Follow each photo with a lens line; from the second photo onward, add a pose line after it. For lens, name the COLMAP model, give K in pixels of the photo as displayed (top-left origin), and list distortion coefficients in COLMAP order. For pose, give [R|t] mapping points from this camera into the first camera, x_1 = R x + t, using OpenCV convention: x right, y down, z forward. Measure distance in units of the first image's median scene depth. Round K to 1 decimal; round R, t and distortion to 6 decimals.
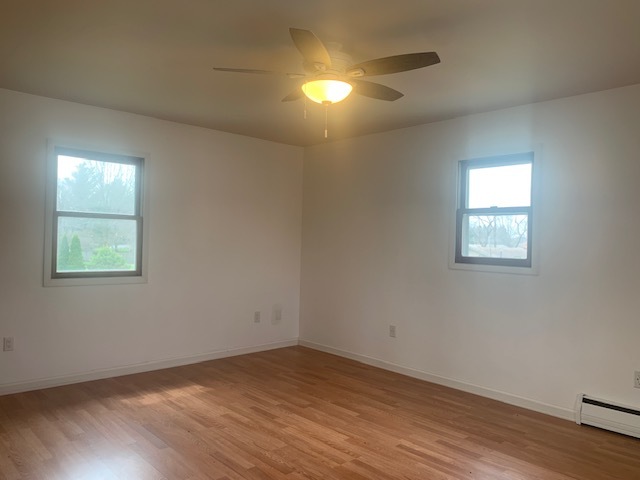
lens RADIAL K [[490.2, 0, 323.2], [0, 490.2, 242.6], [0, 0, 1]] dist [0.024646, -0.007834]
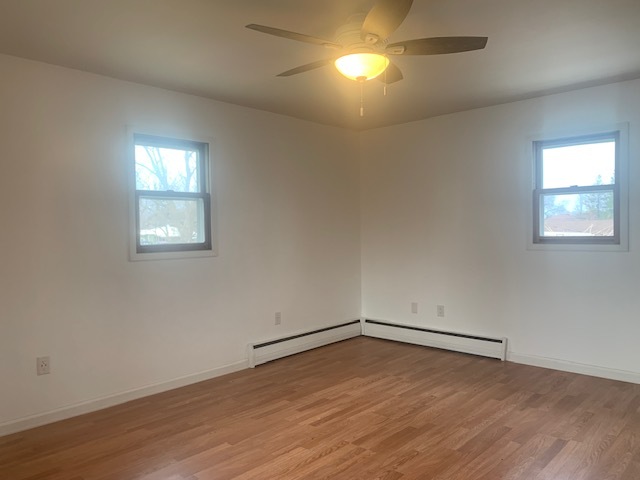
lens RADIAL K [[490.2, 0, 310.3], [0, 490.2, 239.8], [0, 0, 1]] dist [0.024646, -0.007834]
pose [[-0.055212, -0.051032, 0.997170, -0.804840], [0.020825, 0.998417, 0.052249, -0.027929], [-0.998257, 0.023651, -0.054062, 0.992294]]
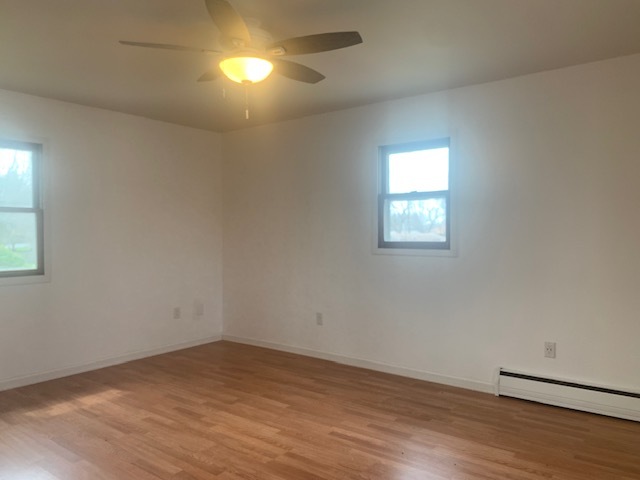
lens RADIAL K [[490.2, 0, 319.3], [0, 490.2, 239.6], [0, 0, 1]] dist [0.024646, -0.007834]
pose [[0.987276, -0.034162, 0.155306, -0.009659], [0.032343, 0.999376, 0.014228, 0.007916], [-0.155695, -0.009024, 0.987764, 0.029083]]
